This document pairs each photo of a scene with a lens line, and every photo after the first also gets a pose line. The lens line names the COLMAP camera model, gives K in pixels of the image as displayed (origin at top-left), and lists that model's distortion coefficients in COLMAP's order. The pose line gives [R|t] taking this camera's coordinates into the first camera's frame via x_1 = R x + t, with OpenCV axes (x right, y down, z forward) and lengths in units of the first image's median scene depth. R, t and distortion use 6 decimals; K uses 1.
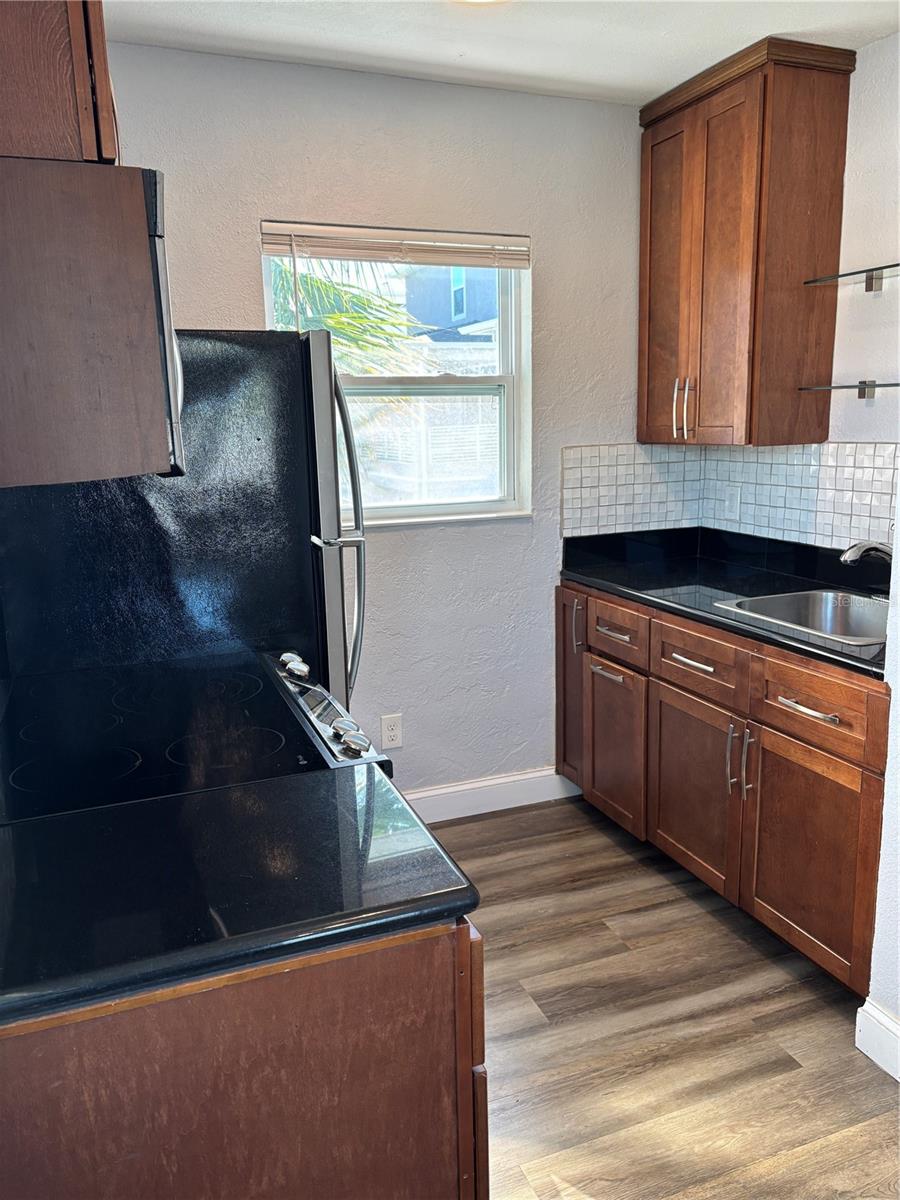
lens RADIAL K [[899.2, 0, 459.0], [0, 899.2, 603.2], [0, 0, 1]] dist [0.051217, -0.045414]
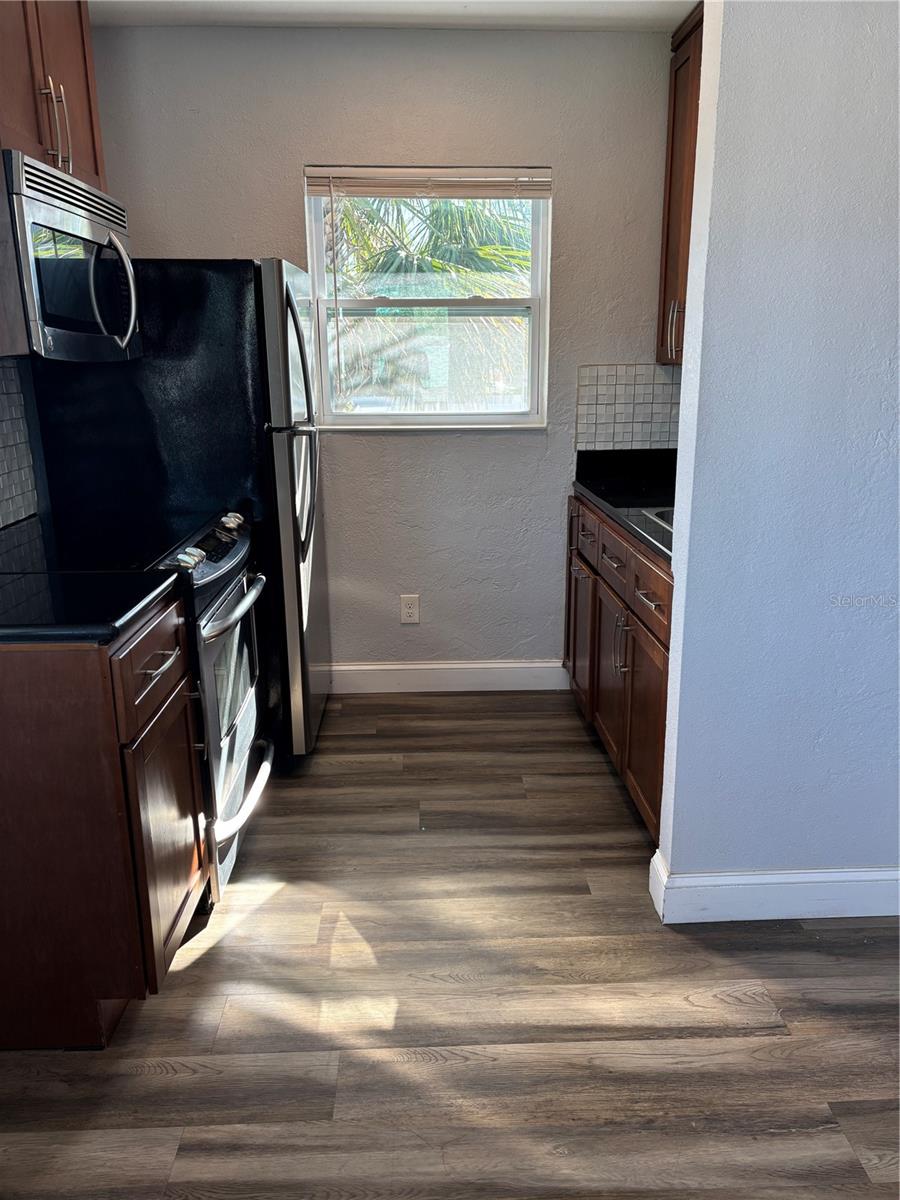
lens RADIAL K [[899.2, 0, 456.4], [0, 899.2, 602.9], [0, 0, 1]] dist [0.051217, -0.045414]
pose [[0.944274, 0.102377, -0.312836, 0.386348], [-0.080455, 0.993360, 0.082235, 0.037085], [0.319178, -0.052484, 0.946240, -0.102979]]
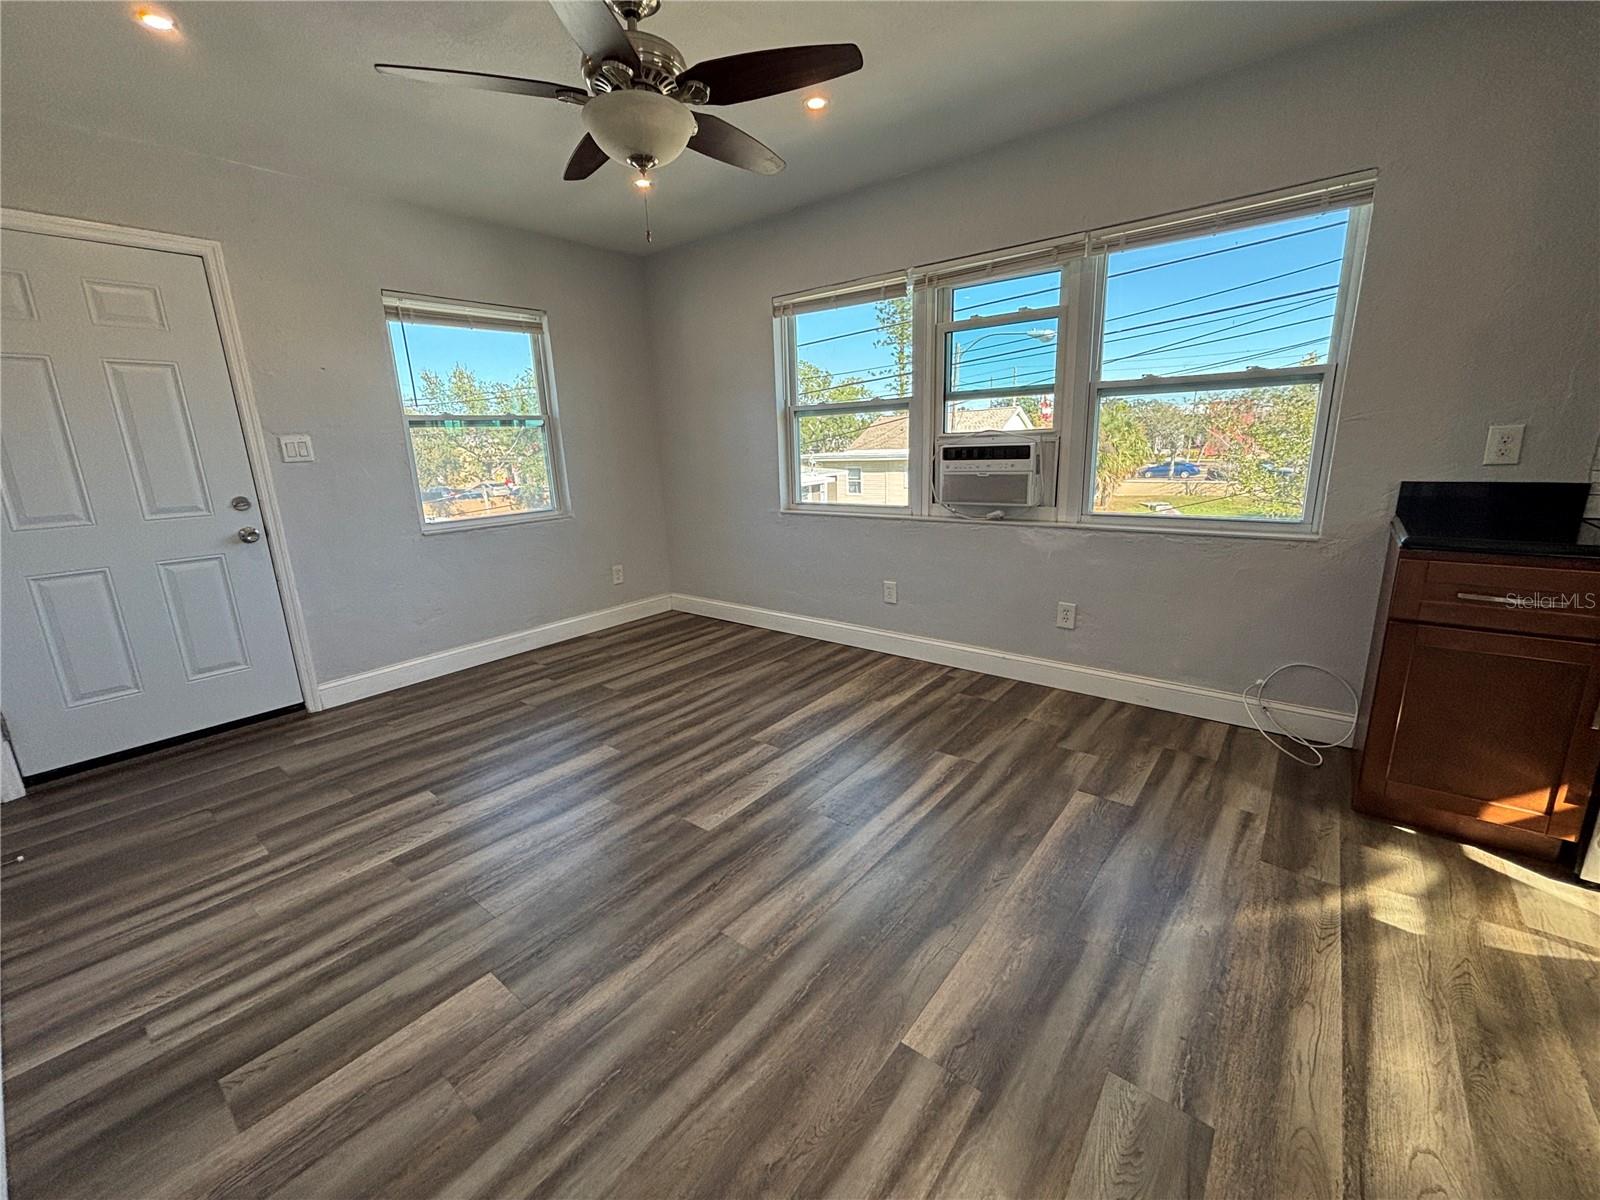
lens RADIAL K [[647.9, 0, 793.4], [0, 647.9, 594.3], [0, 0, 1]] dist [0.001108, -0.000348]
pose [[-0.871850, 0.163654, -0.461622, 0.824362], [-0.044615, 0.912066, 0.407609, -0.062544], [0.487737, 0.375969, -0.787883, 0.594304]]
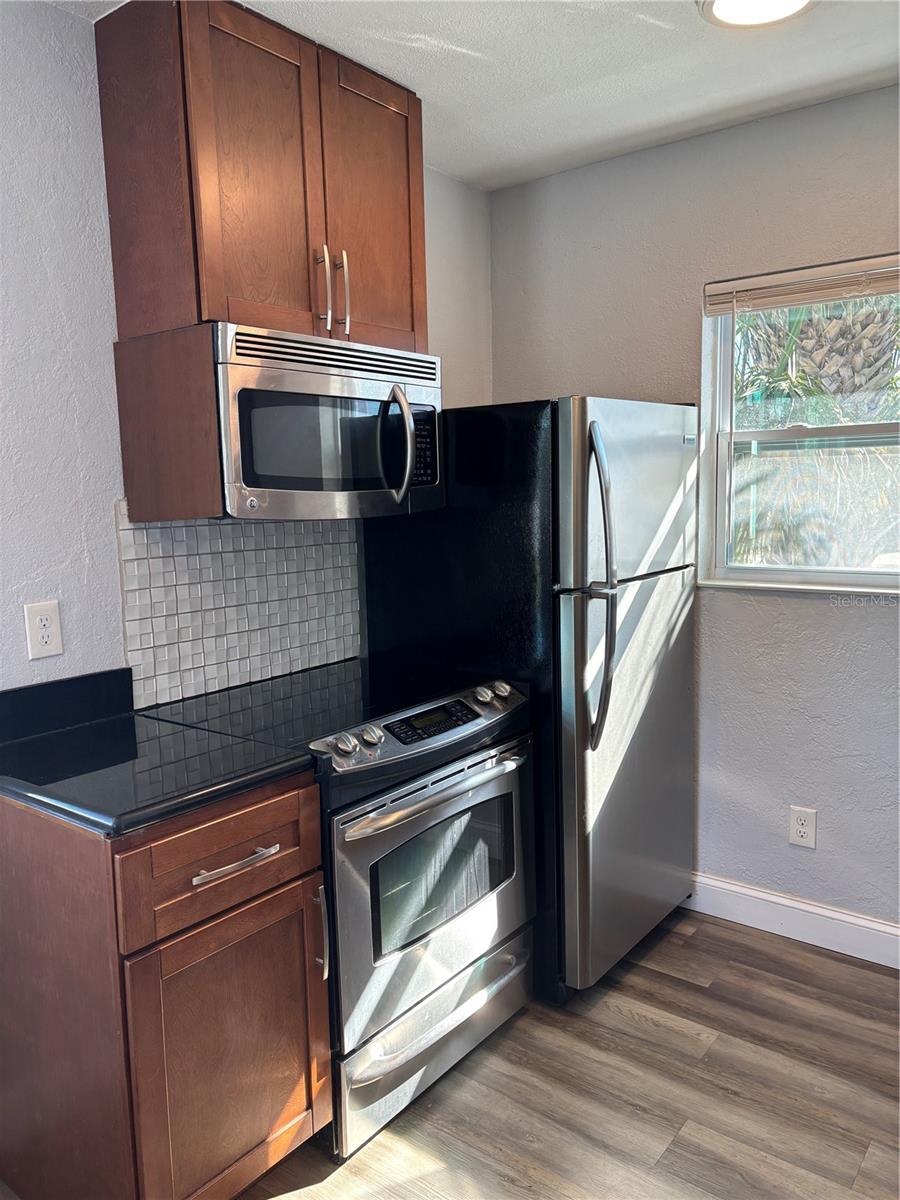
lens RADIAL K [[899.2, 0, 434.9], [0, 899.2, 603.3], [0, 0, 1]] dist [0.051217, -0.045414]
pose [[0.511852, 0.122688, -0.850267, 0.514241], [-0.165841, 0.985244, 0.042330, -0.055017], [0.842914, 0.119342, 0.524646, 0.231627]]
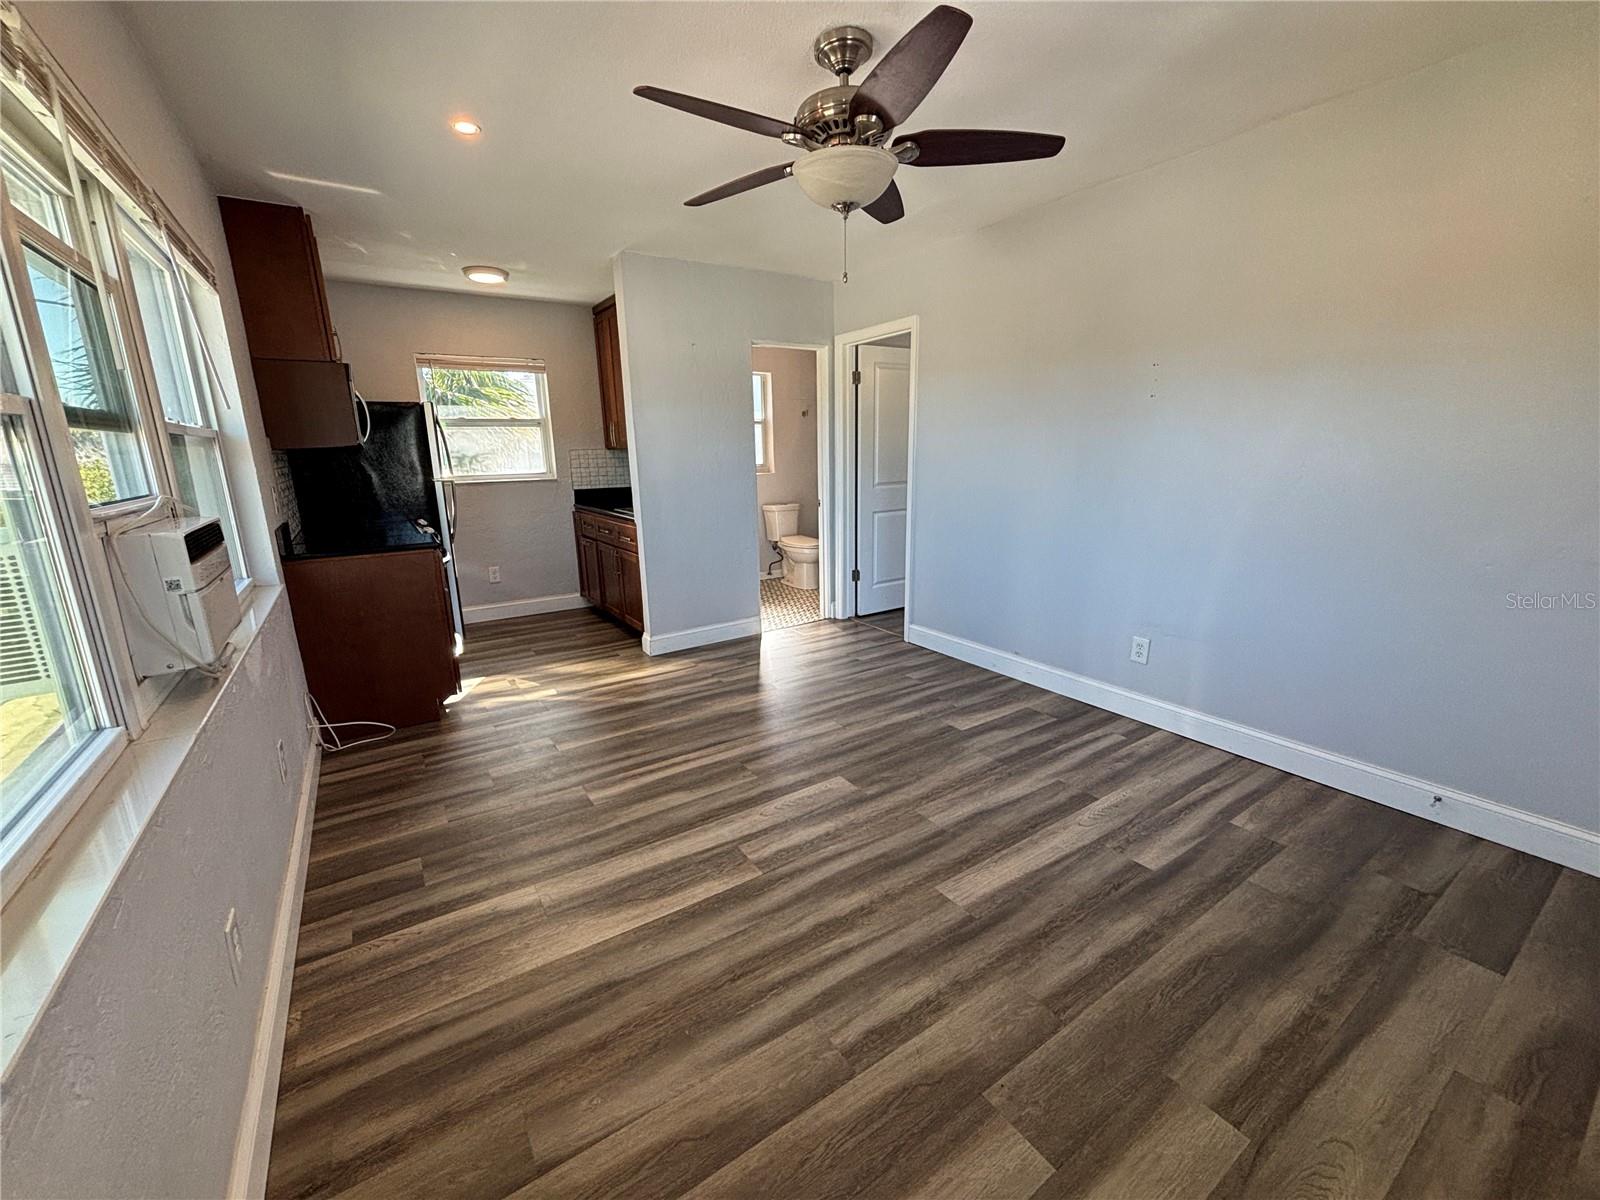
lens RADIAL K [[647.9, 0, 813.4], [0, 647.9, 576.6], [0, 0, 1]] dist [0.001108, -0.000348]
pose [[0.973092, -0.042008, 0.226554, 0.371793], [0.043844, 0.999034, -0.003076, 0.205155], [-0.226205, 0.012927, 0.973994, -0.845973]]
